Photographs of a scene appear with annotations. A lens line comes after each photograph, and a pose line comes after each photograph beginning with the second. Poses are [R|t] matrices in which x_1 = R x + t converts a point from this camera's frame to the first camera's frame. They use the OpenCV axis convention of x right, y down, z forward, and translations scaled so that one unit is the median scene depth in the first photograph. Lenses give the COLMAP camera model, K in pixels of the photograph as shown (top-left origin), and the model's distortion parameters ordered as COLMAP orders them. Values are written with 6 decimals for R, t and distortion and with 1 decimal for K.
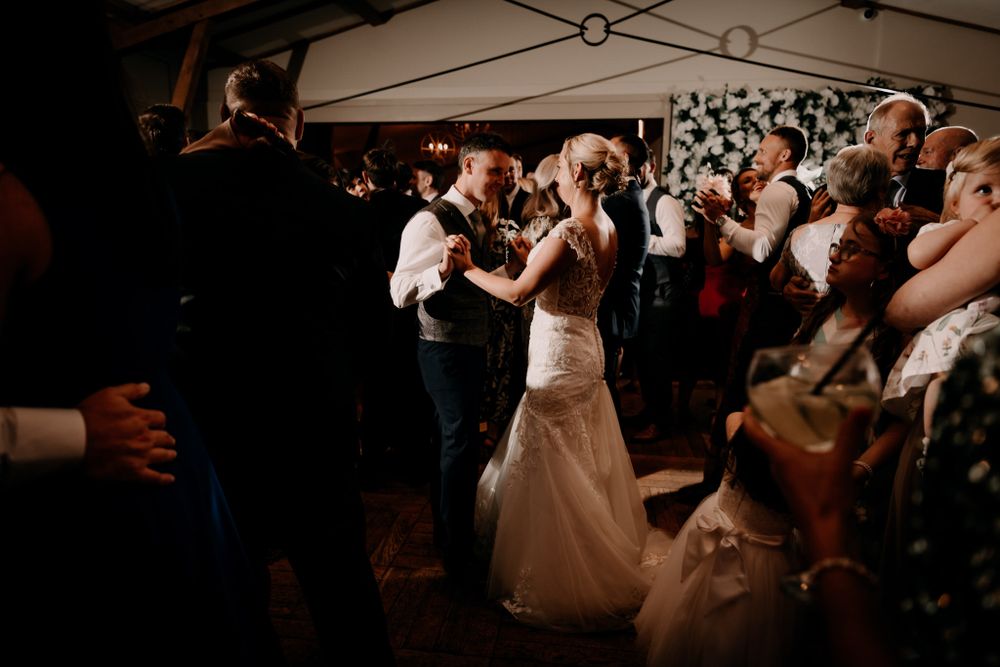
lens RADIAL K [[699.8, 0, 500.7], [0, 699.8, 334.7], [0, 0, 1]] dist [0.003906, -0.001775]
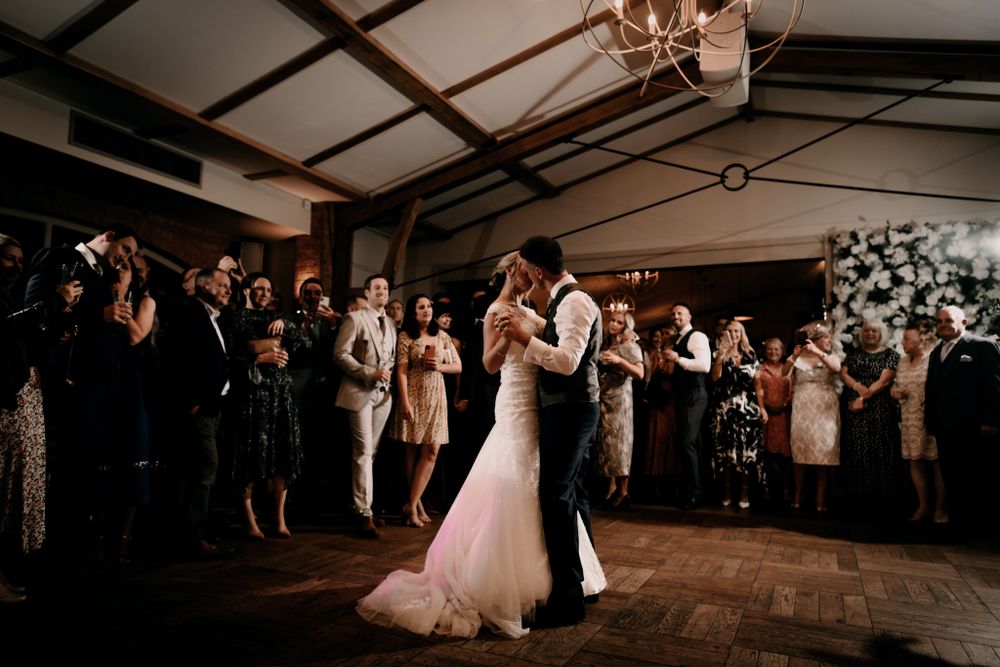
lens RADIAL K [[699.8, 0, 493.9], [0, 699.8, 333.8], [0, 0, 1]] dist [0.003906, -0.001775]
pose [[0.953477, -0.021986, -0.300664, 0.079197], [-0.057488, 0.965775, -0.252929, 0.087500], [0.295935, 0.258446, 0.919580, -0.058434]]
